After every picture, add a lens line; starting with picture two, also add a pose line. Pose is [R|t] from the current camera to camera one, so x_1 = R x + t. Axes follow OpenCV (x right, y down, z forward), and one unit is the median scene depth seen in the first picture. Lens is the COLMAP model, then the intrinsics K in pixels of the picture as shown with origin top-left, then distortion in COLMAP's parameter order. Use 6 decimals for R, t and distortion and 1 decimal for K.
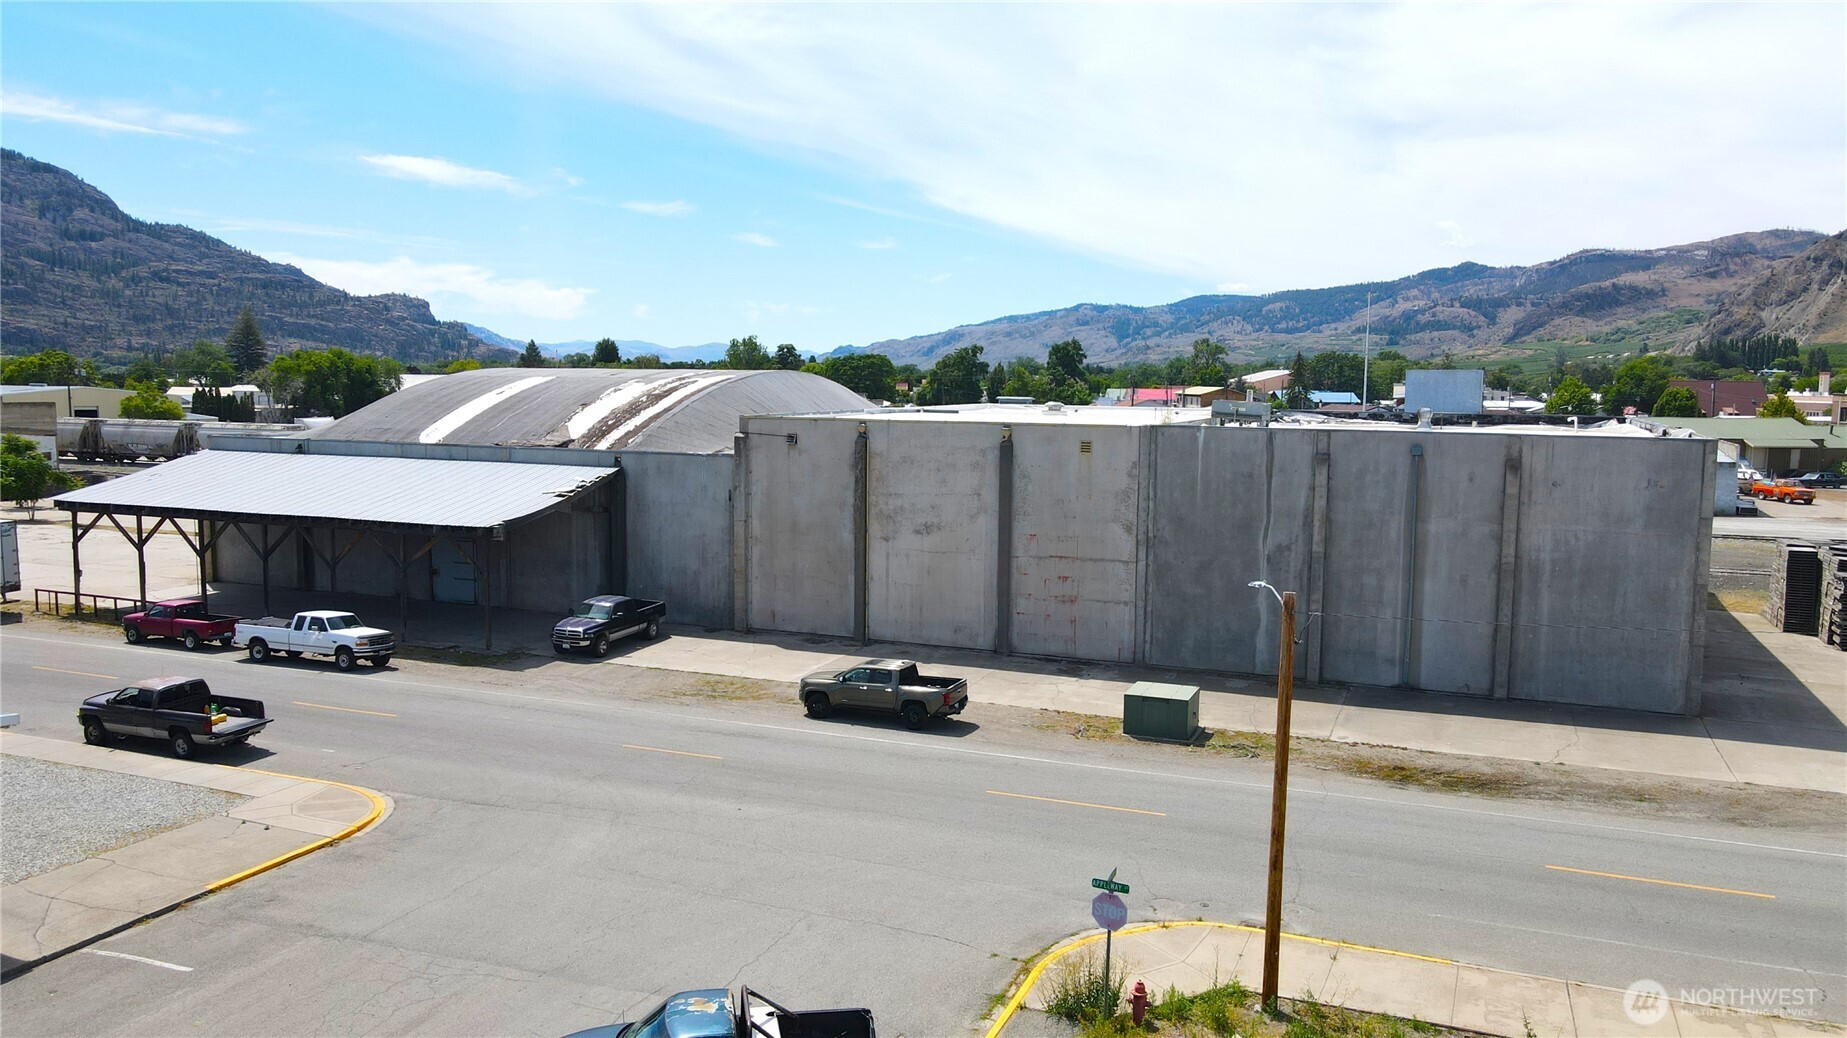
lens RADIAL K [[1373.3, 0, 924.3], [0, 1373.3, 517.7], [0, 0, 1]] dist [-0.005620, 0.033256]
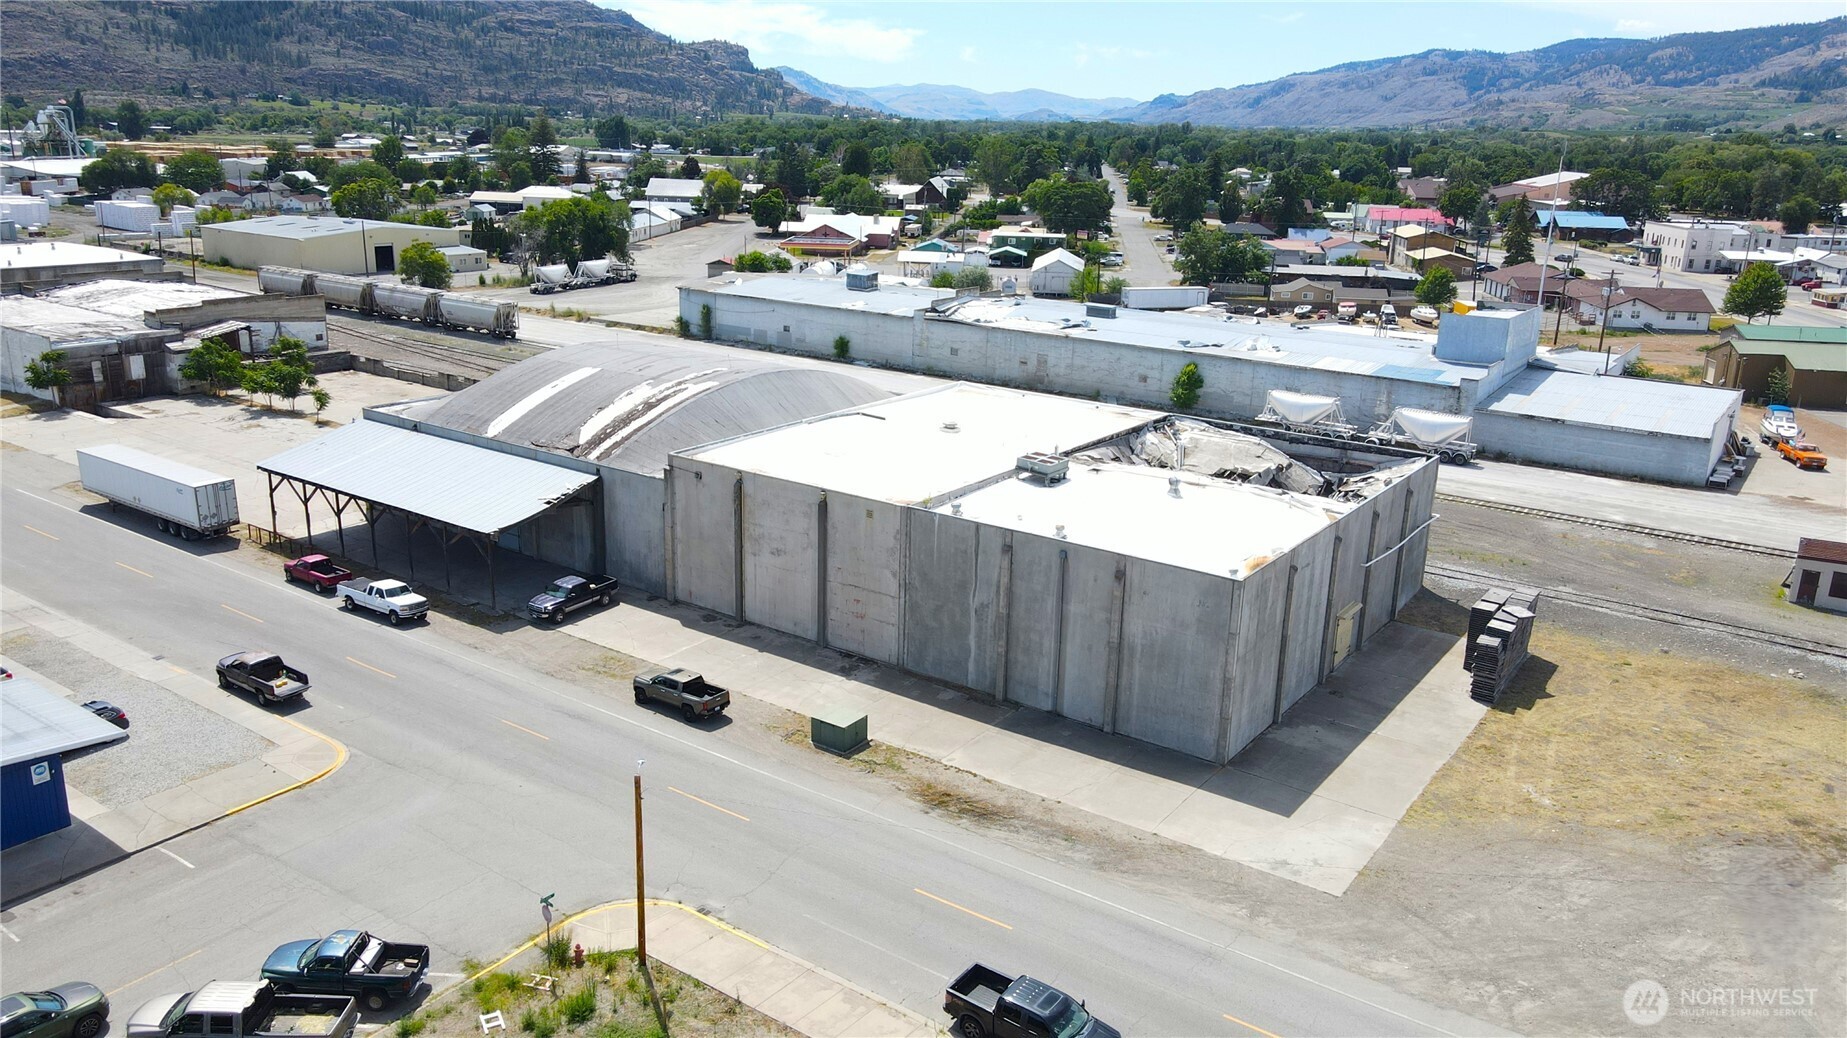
lens RADIAL K [[1373.3, 0, 919.5], [0, 1373.3, 530.3], [0, 0, 1]] dist [-0.005620, 0.033256]
pose [[0.973582, 0.078790, -0.214312, 0.471226], [-0.037787, 0.981233, 0.189085, -0.303399], [0.225188, -0.175992, 0.958289, -0.333036]]
